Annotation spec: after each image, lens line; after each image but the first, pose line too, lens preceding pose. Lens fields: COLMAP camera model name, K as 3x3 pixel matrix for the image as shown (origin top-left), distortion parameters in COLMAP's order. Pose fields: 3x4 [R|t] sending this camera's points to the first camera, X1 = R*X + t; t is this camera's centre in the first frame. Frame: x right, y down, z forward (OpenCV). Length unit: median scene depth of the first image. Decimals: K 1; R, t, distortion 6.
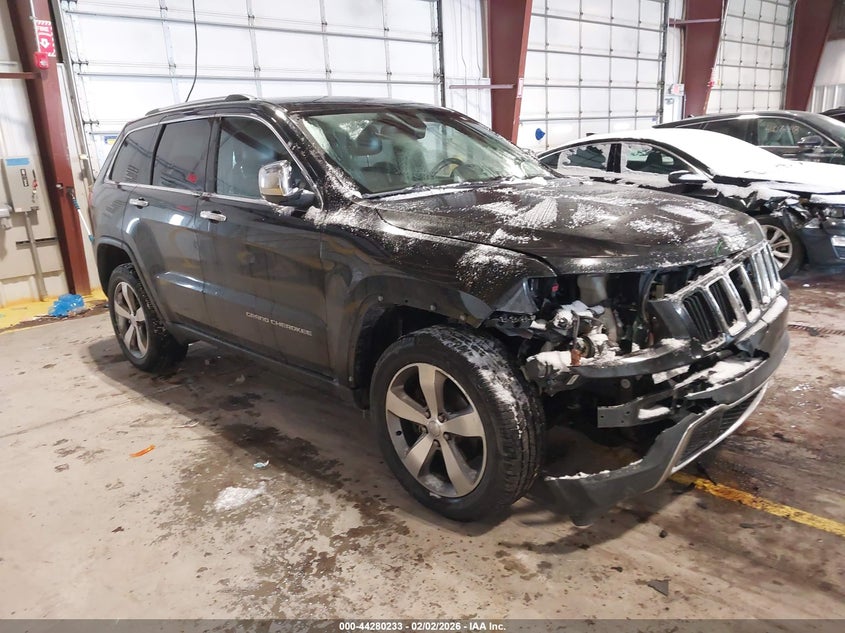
lens RADIAL K [[640.1, 0, 422.5], [0, 640.1, 316.5], [0, 0, 1]] dist [0.002027, 0.001800]
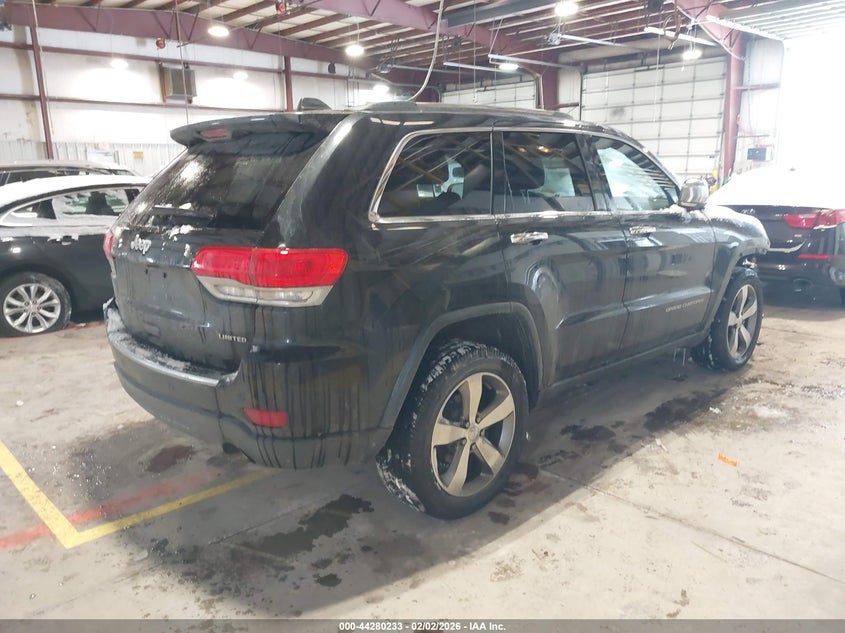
lens RADIAL K [[640.1, 0, 422.5], [0, 640.1, 316.5], [0, 0, 1]] dist [0.002027, 0.001800]
pose [[0.054957, -0.182636, 0.981644, -1.351008], [0.271921, 0.948708, 0.161284, -0.280725], [-0.960749, 0.258066, 0.101801, 1.240470]]
